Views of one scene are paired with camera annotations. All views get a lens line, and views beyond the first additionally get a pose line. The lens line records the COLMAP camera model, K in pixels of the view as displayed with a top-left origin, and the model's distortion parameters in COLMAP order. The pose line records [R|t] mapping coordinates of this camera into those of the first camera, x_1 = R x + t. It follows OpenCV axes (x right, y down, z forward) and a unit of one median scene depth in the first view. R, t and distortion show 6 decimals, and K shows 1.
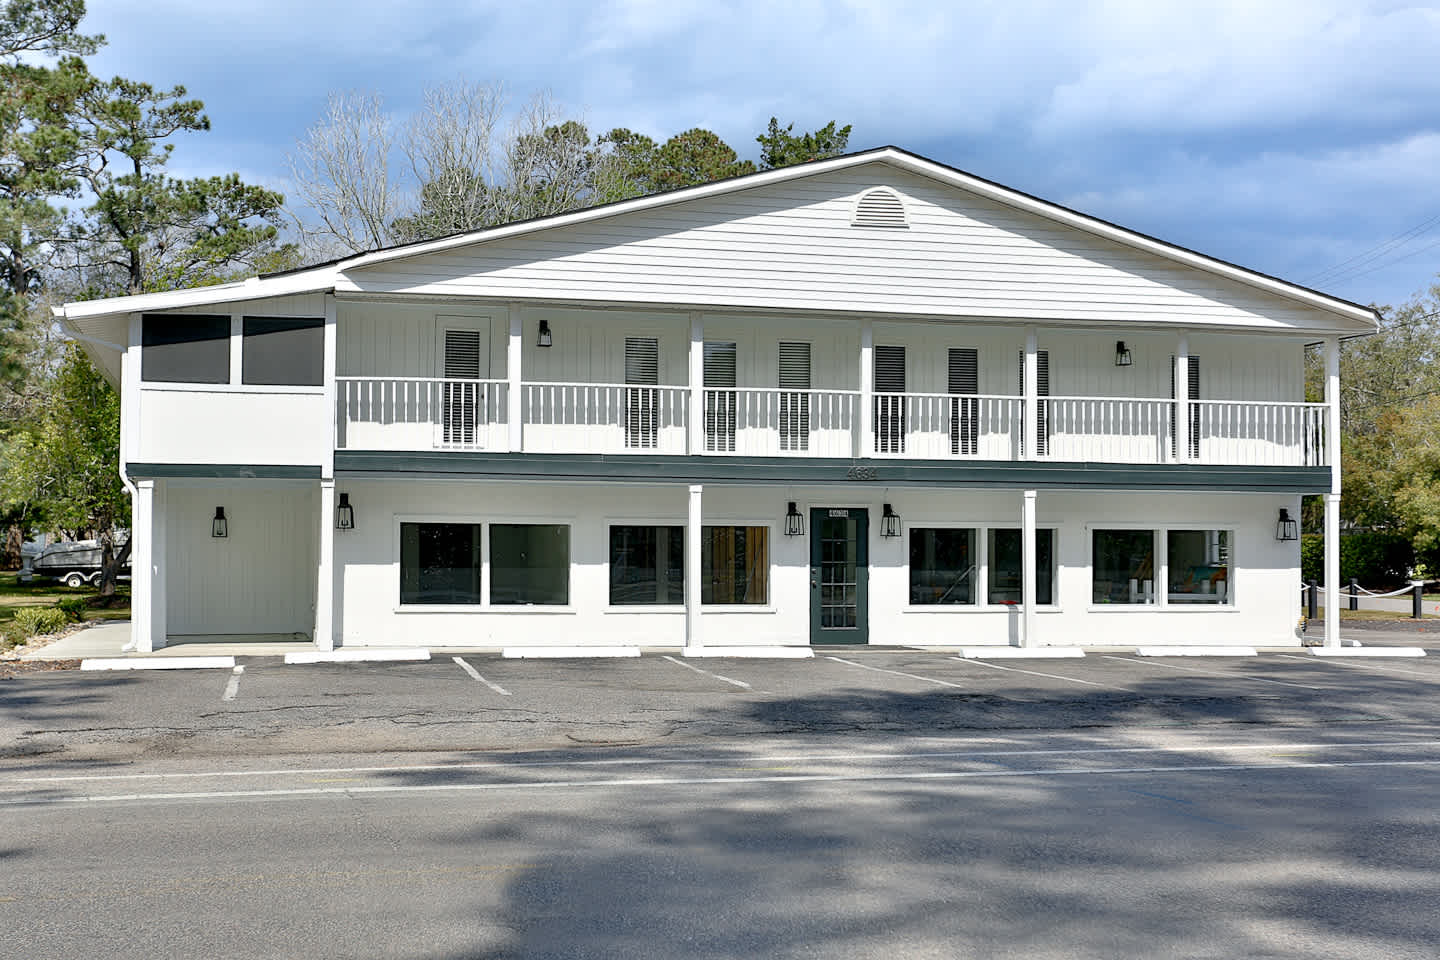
lens RADIAL K [[1677.9, 0, 720.0], [0, 1677.9, 480.0], [0, 0, 1]] dist [0.003392, 0.042202]
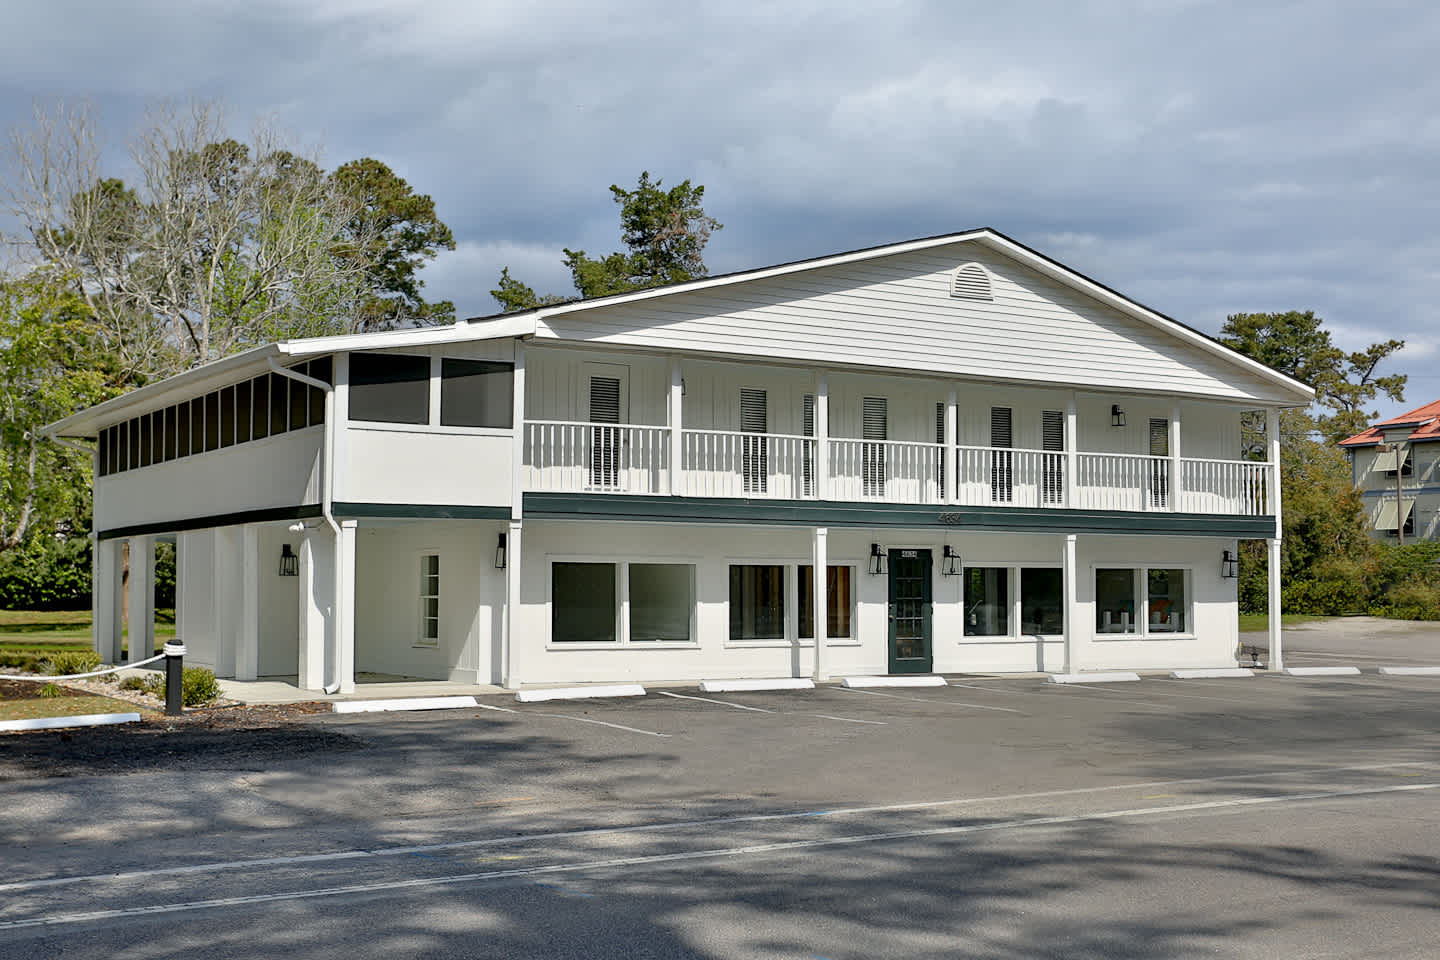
lens RADIAL K [[1878.0, 0, 720.0], [0, 1878.0, 480.0], [0, 0, 1]] dist [-0.016516, 0.005773]
pose [[0.933858, 0.016889, 0.357244, -0.487524], [-0.012012, 0.999802, -0.015868, -0.007644], [-0.357441, 0.010527, 0.933876, -0.104406]]
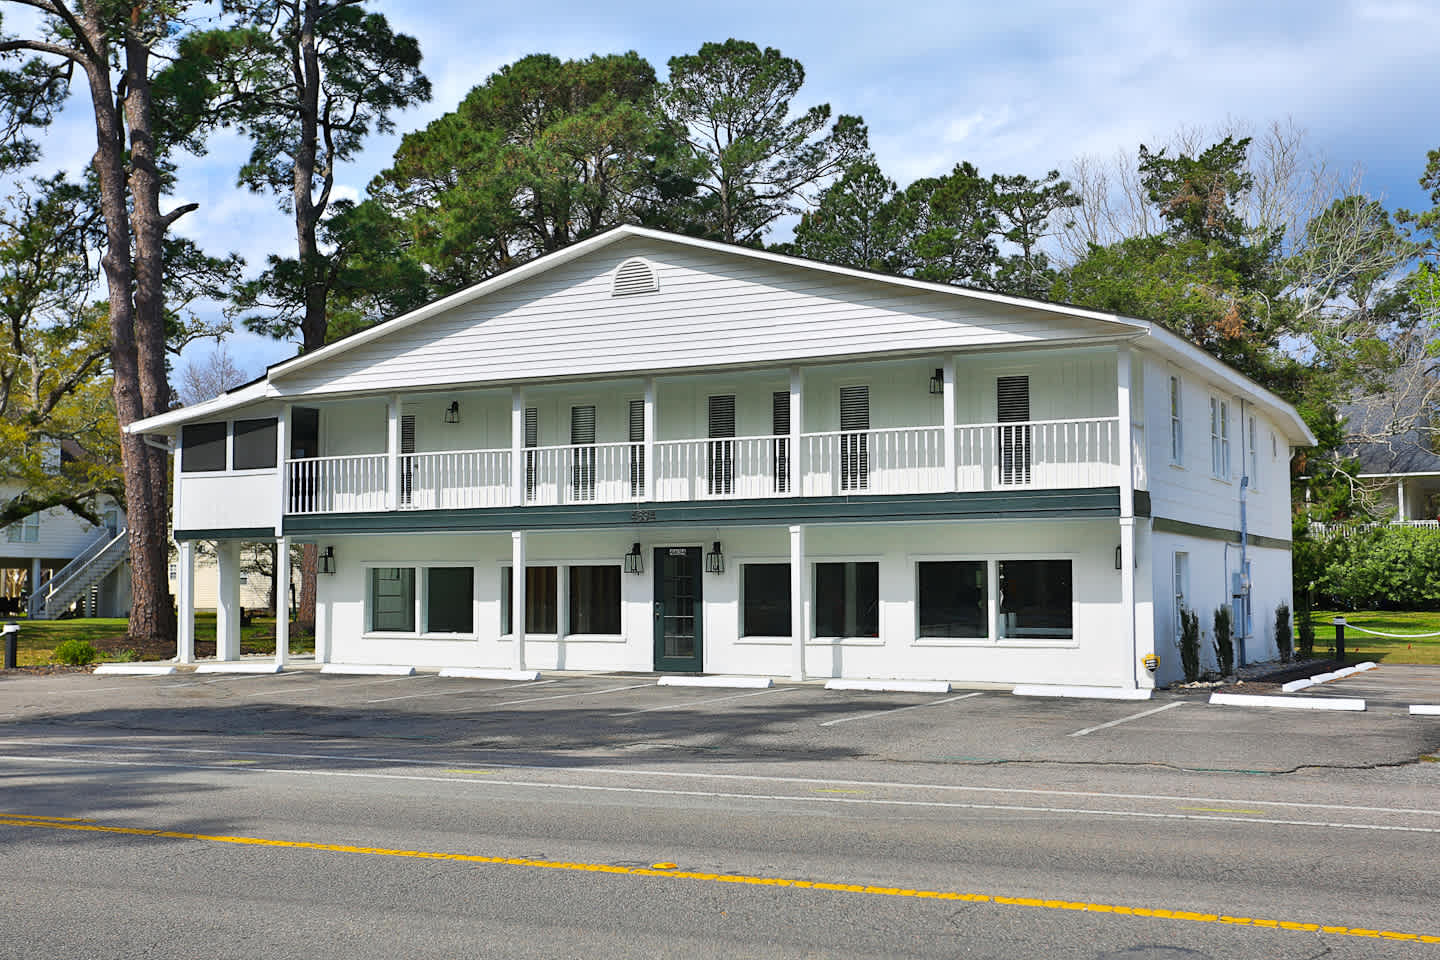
lens RADIAL K [[1677.9, 0, 720.0], [0, 1677.9, 480.0], [0, 0, 1]] dist [0.003392, 0.042202]
pose [[0.768957, -0.051939, -0.637188, 0.796245], [0.037991, 0.998645, -0.035556, 0.012971], [0.638171, 0.003134, 0.769888, 0.174558]]
